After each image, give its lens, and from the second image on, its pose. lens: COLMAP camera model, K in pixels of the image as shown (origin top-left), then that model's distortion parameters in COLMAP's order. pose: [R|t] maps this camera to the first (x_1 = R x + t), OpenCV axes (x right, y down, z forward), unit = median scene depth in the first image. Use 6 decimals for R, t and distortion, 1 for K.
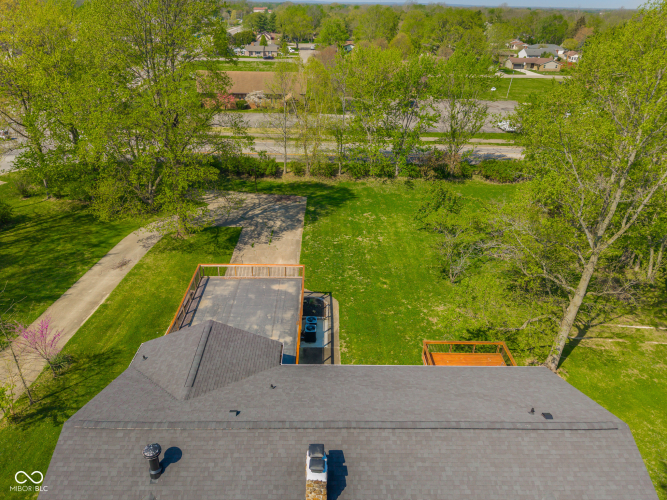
lens RADIAL K [[454.5, 0, 331.6], [0, 454.5, 248.7], [0, 0, 1]] dist [0.021807, -0.005144]
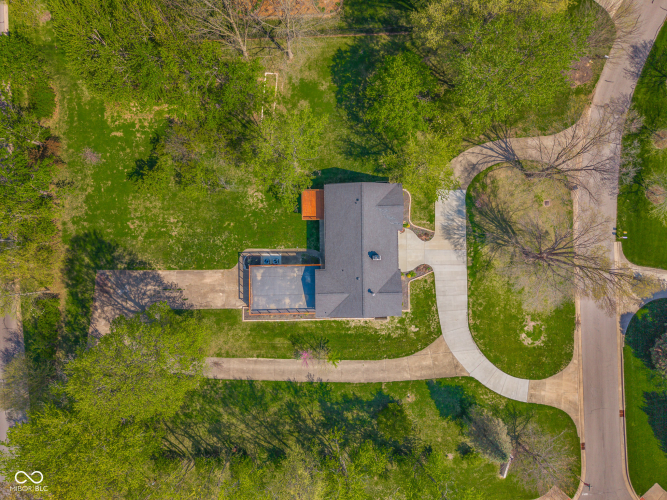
lens RADIAL K [[454.5, 0, 331.6], [0, 454.5, 248.7], [0, 0, 1]] dist [0.021807, -0.005144]
pose [[0.006664, -0.999833, -0.017024, 0.039792], [0.450247, -0.012201, 0.892821, -1.177191], [-0.892879, -0.013615, 0.450091, -0.204708]]
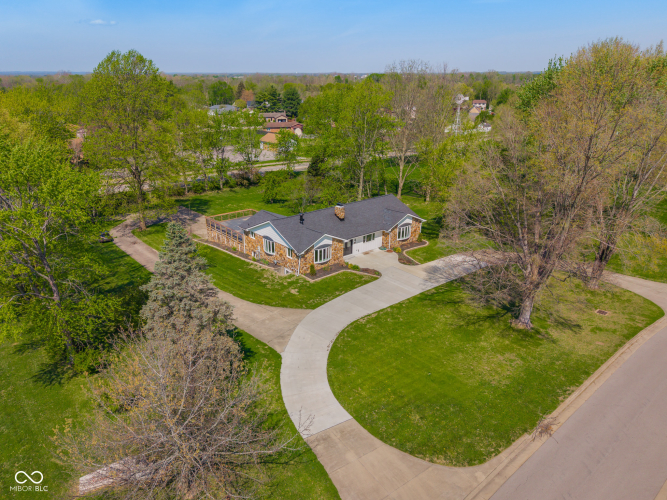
lens RADIAL K [[483.0, 0, 323.1], [0, 483.0, 250.1], [0, 0, 1]] dist [0.008393, -0.000377]
pose [[0.790578, -0.232824, 0.566374, -0.771955], [0.306315, 0.951229, -0.036542, 0.281423], [-0.530243, 0.202378, 0.823338, -0.675716]]
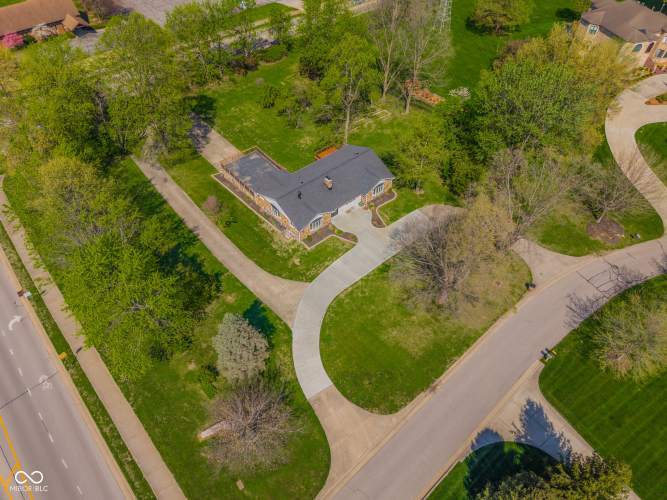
lens RADIAL K [[454.5, 0, 331.6], [0, 454.5, 248.7], [0, 0, 1]] dist [0.021807, -0.005144]
pose [[0.774364, -0.482213, 0.409671, -0.733985], [0.301310, 0.850359, 0.431396, -0.306928], [-0.556392, -0.210619, 0.803783, -0.967980]]
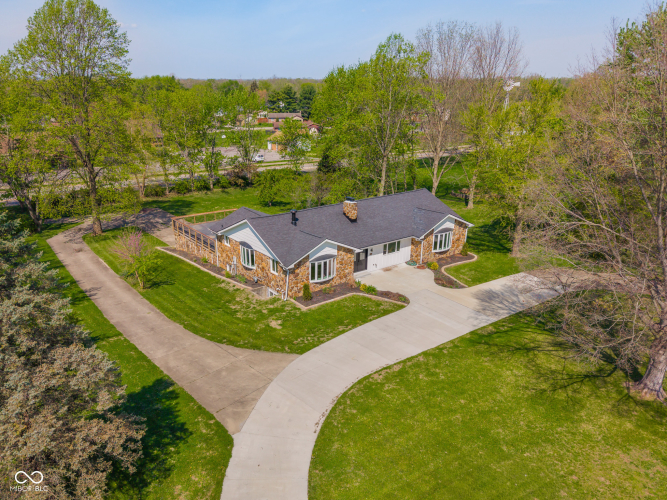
lens RADIAL K [[524.5, 0, 316.2], [0, 524.5, 250.7], [0, 0, 1]] dist [0.013558, -0.002149]
pose [[0.824011, -0.196730, 0.531322, -0.579547], [0.284411, 0.954692, -0.087594, 0.291438], [-0.490017, 0.223292, 0.842629, -0.445799]]
